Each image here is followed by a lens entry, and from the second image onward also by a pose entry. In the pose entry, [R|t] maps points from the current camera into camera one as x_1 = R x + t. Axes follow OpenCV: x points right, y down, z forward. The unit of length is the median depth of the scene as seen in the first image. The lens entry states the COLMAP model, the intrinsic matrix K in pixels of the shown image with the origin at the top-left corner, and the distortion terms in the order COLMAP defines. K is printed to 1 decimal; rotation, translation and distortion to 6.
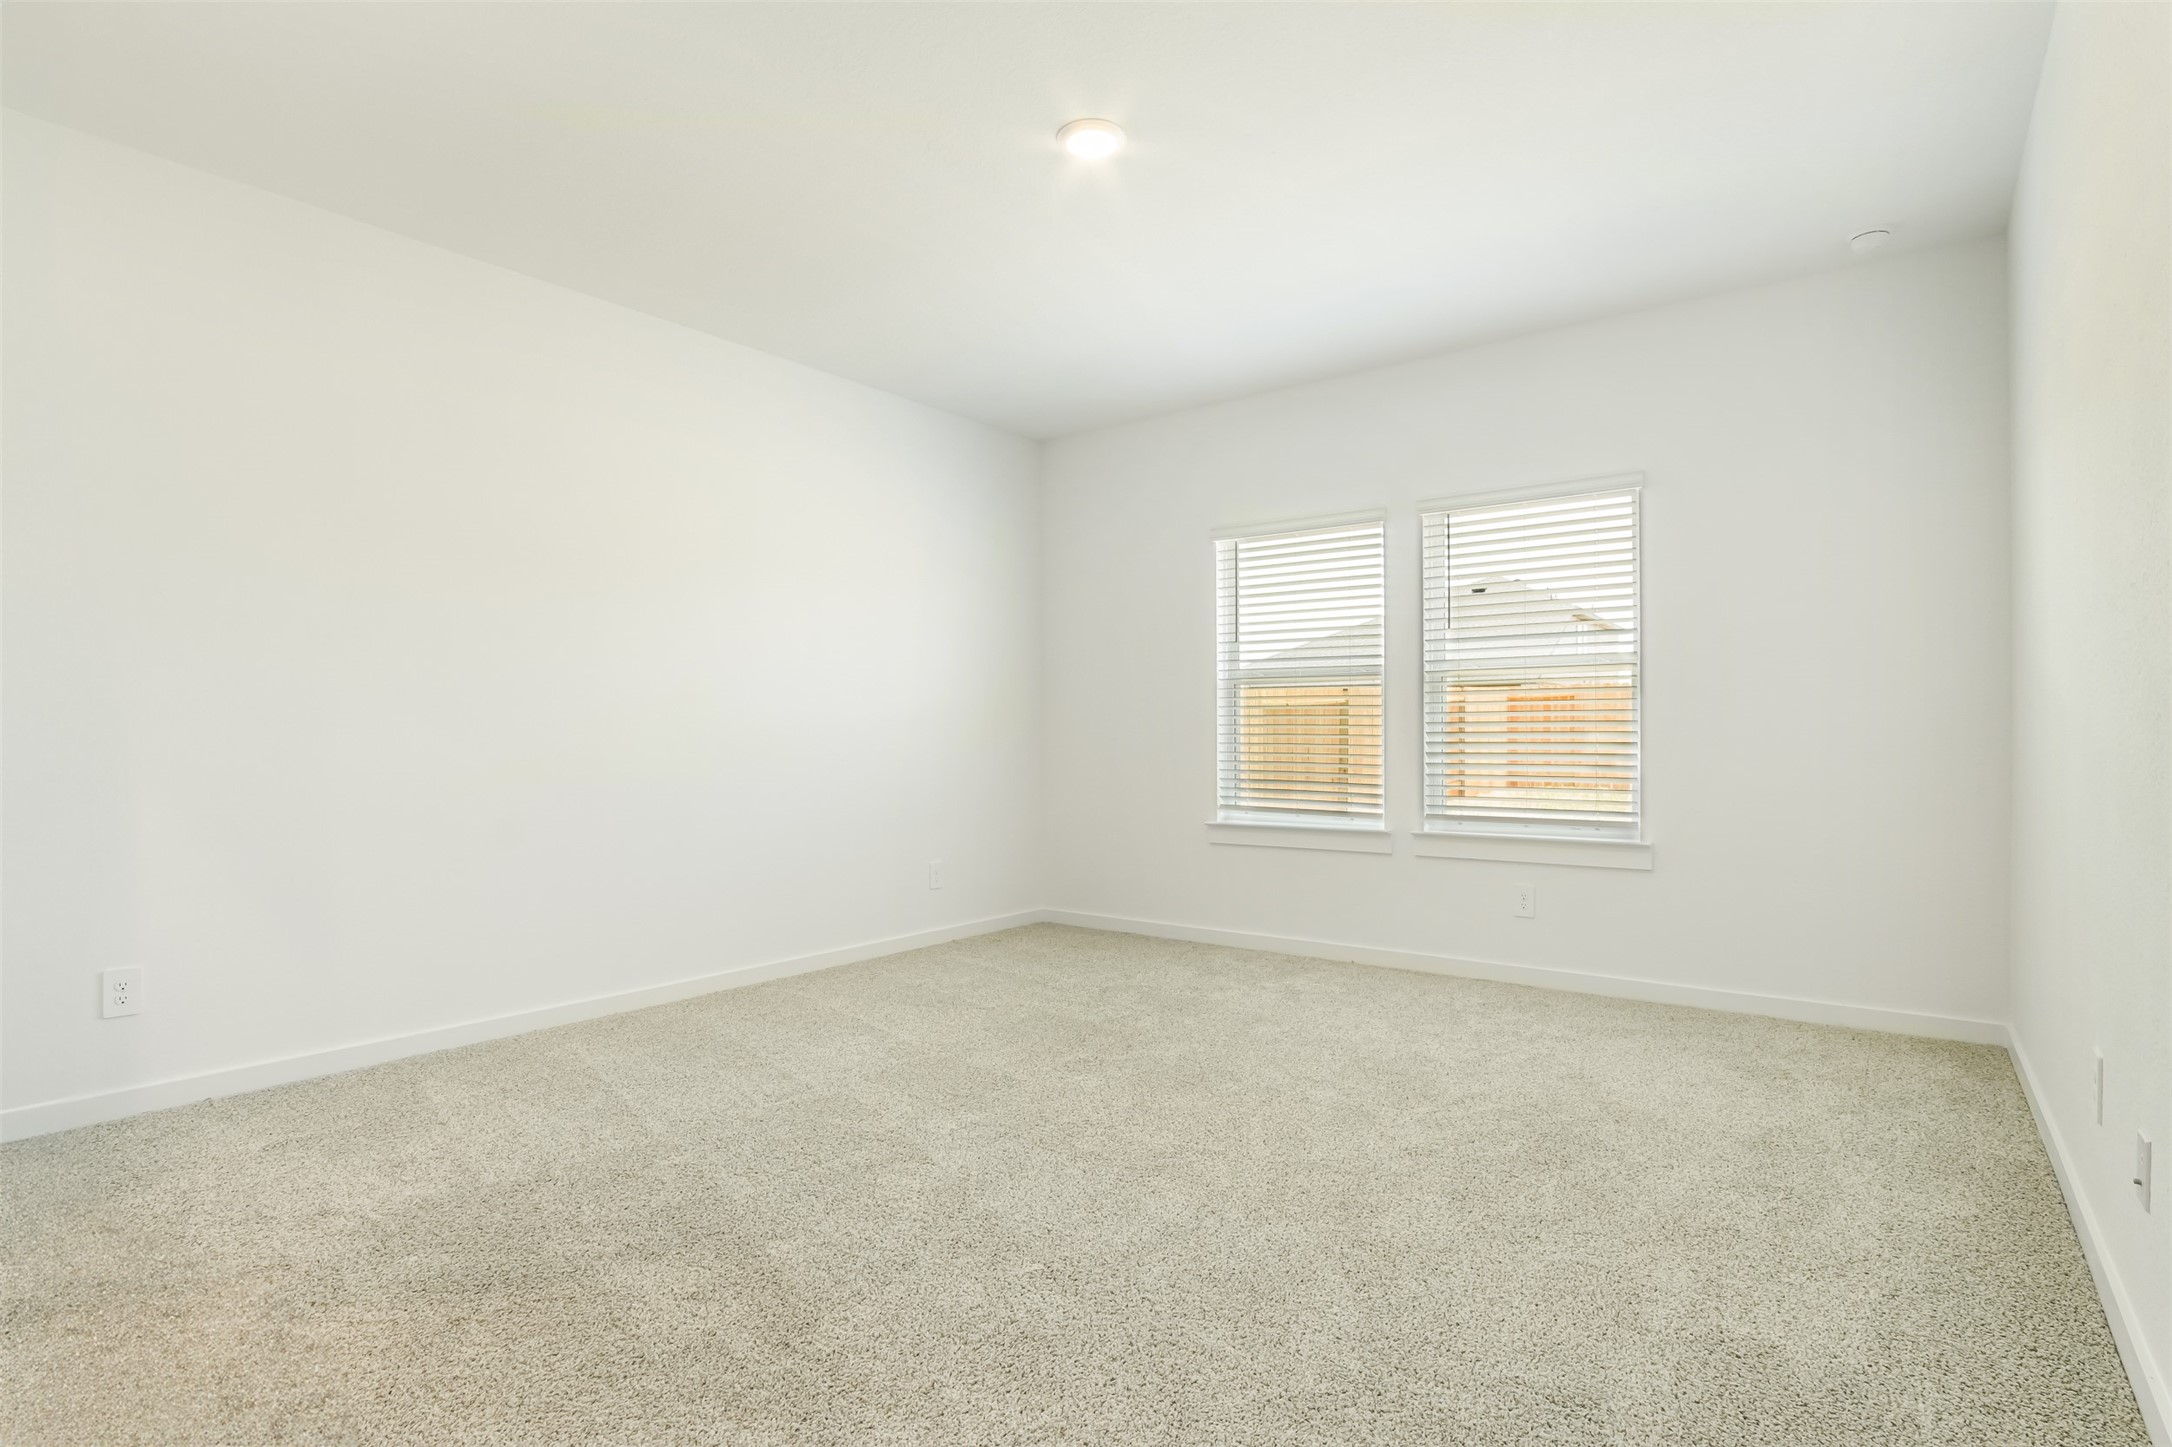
lens RADIAL K [[976.3, 0, 1096.8], [0, 976.3, 725.3], [0, 0, 1]] dist [-0.028359, 0.000385]
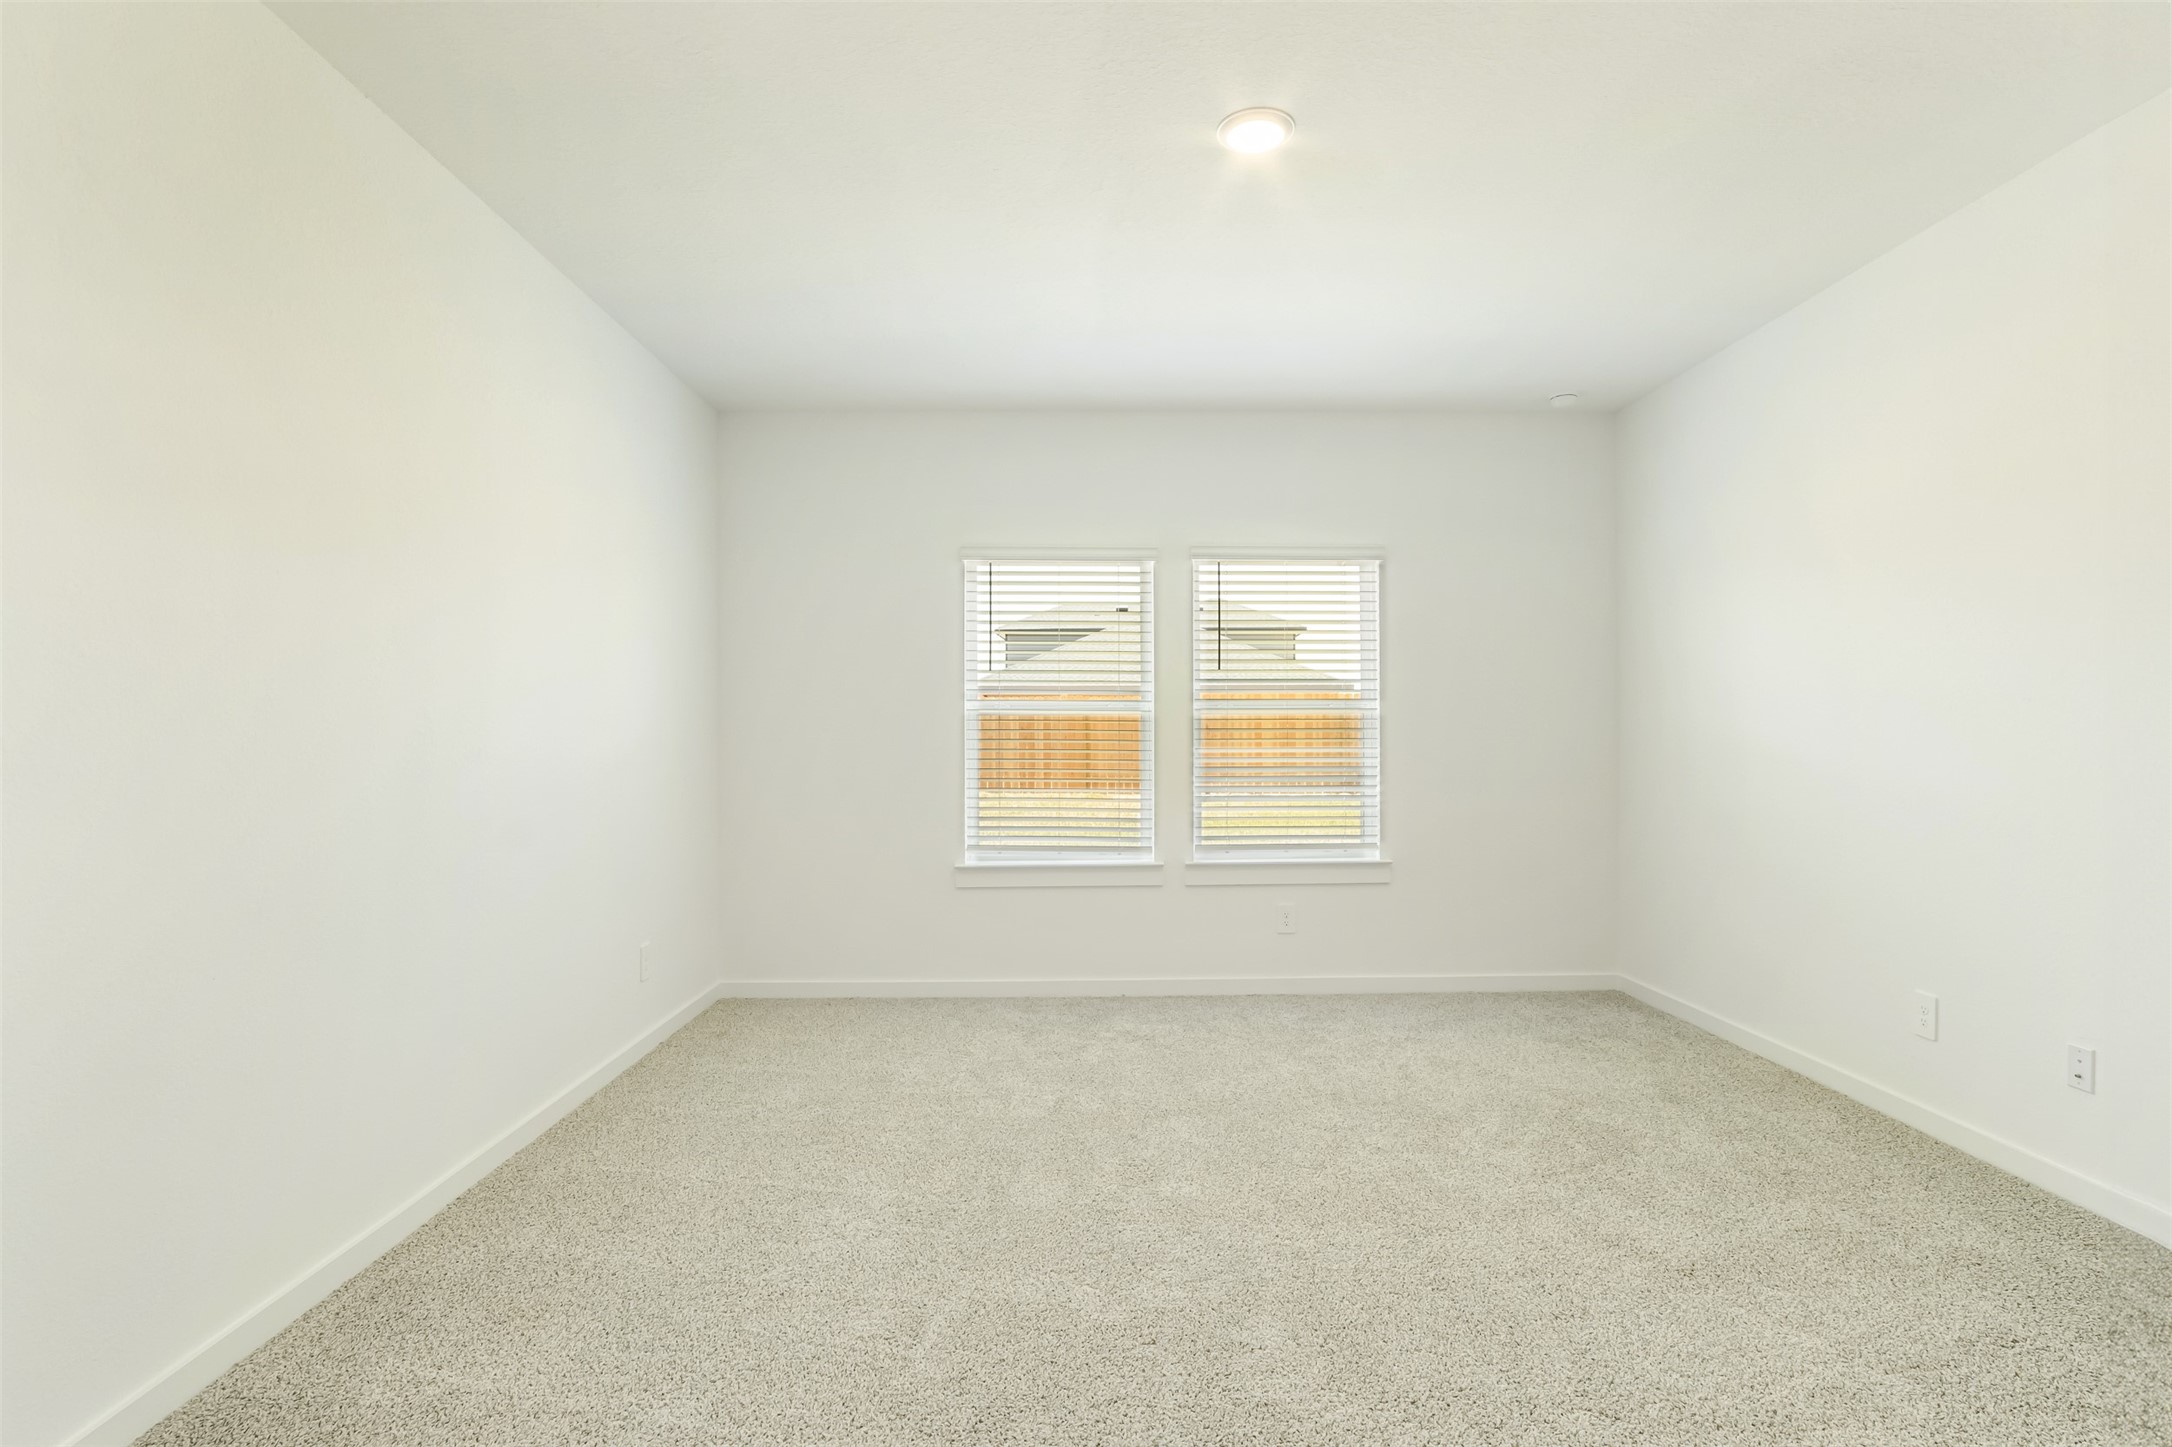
lens RADIAL K [[976.3, 0, 1096.8], [0, 976.3, 725.3], [0, 0, 1]] dist [-0.028359, 0.000385]
pose [[0.810723, 0.006391, 0.585396, -0.472125], [-0.002183, 0.999966, -0.007893, -0.037763], [-0.585427, 0.005121, 0.810709, 0.265681]]
